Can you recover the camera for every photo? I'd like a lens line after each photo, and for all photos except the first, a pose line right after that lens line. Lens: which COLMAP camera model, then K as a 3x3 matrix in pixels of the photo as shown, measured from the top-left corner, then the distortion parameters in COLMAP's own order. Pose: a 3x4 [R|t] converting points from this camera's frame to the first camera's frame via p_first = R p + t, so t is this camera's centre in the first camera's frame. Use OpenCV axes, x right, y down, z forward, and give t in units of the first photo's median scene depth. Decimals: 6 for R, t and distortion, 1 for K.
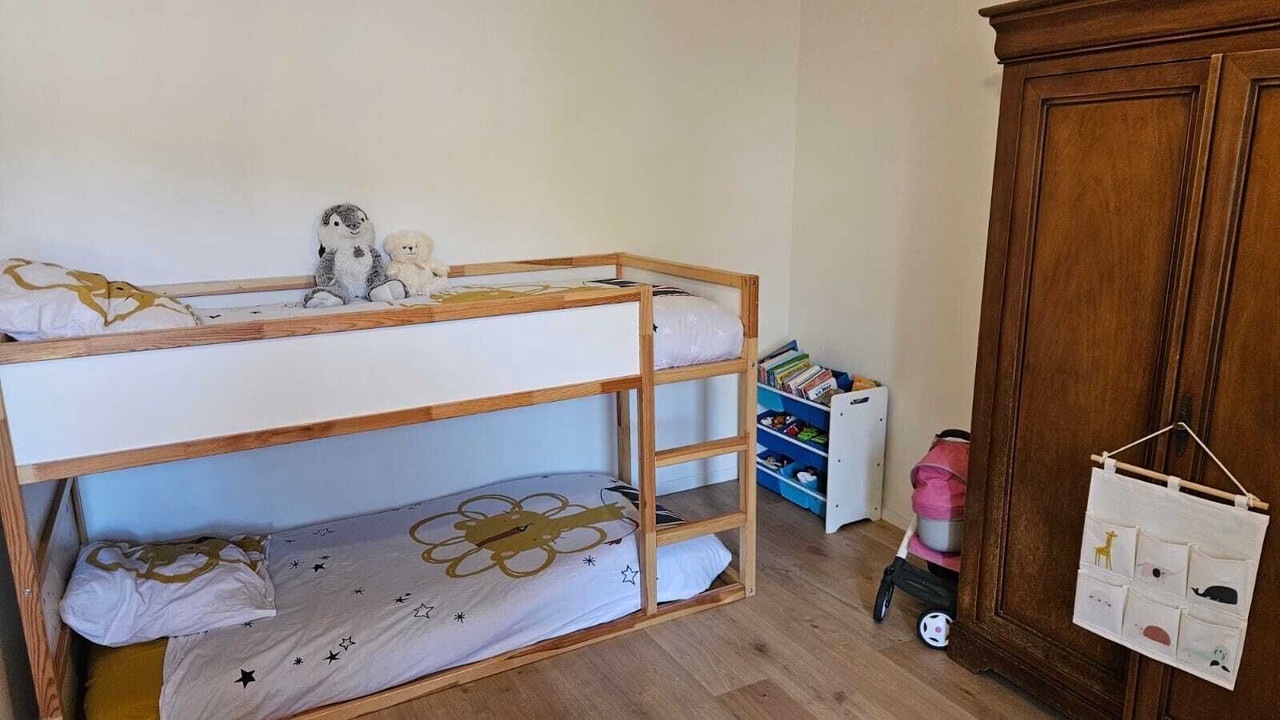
lens RADIAL K [[854.4, 0, 641.5], [0, 854.4, 359.5], [0, 0, 1]] dist [0.052734, -0.029052]
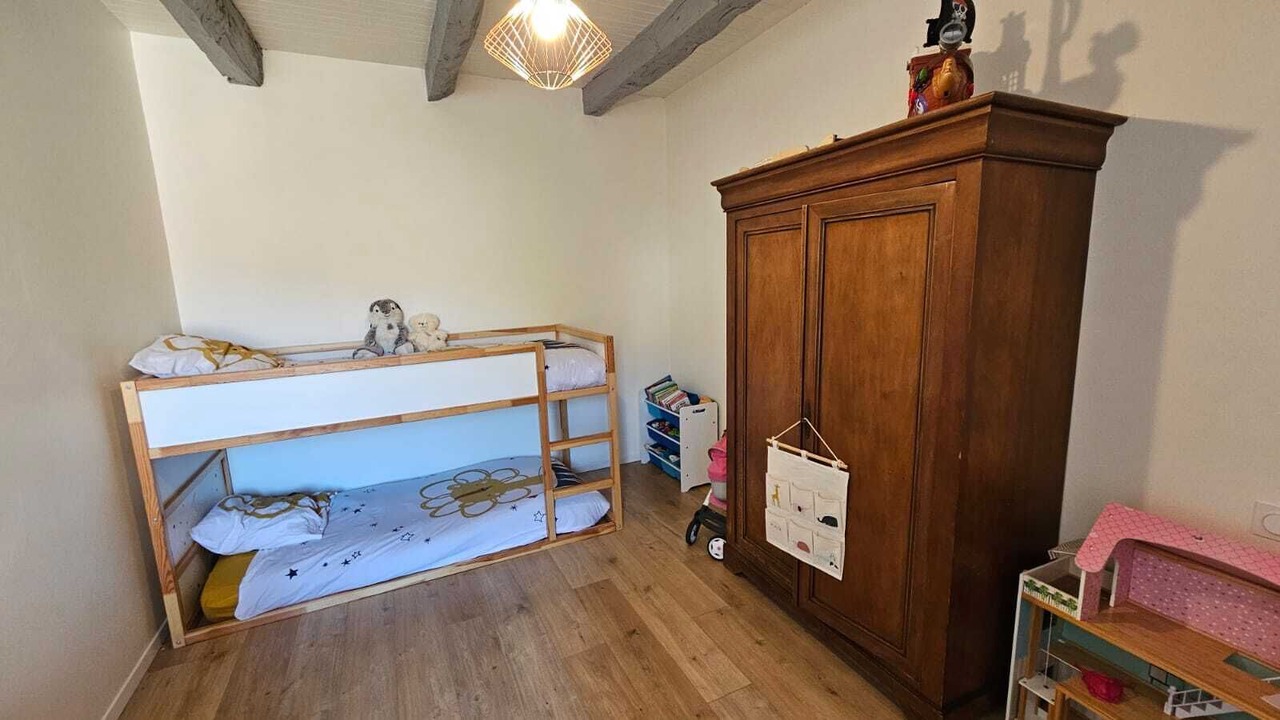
lens RADIAL K [[523.7, 0, 645.7], [0, 523.7, 355.9], [0, 0, 1]] dist [0.002847, -0.001745]
pose [[0.998826, -0.014368, -0.046254, 0.275926], [0.011169, 0.997575, -0.068700, 0.014264], [0.047129, 0.068102, 0.996565, -0.029403]]
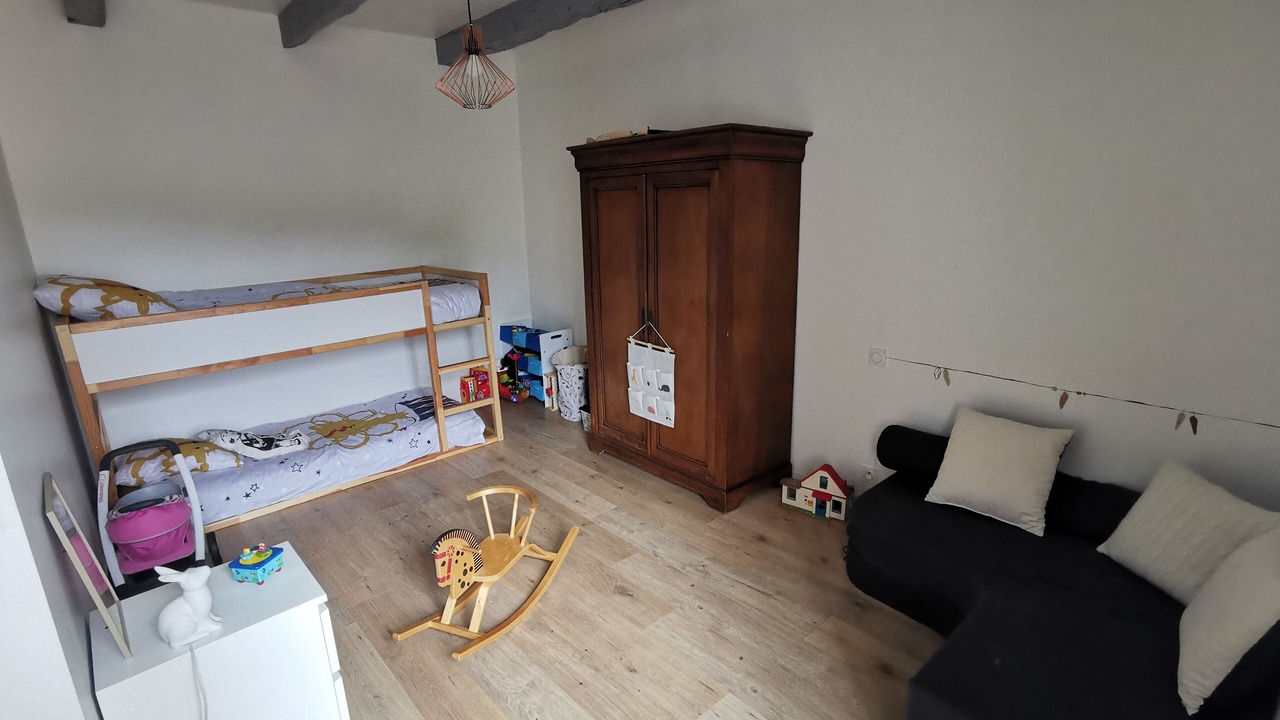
lens RADIAL K [[613.4, 0, 637.8], [0, 613.4, 357.3], [0, 0, 1]] dist [-0.014961, 0.016395]
pose [[0.966085, -0.083679, 0.244292, 0.126864], [0.079873, 0.996480, 0.025462, 0.096107], [-0.245562, -0.005086, 0.969367, -0.515879]]
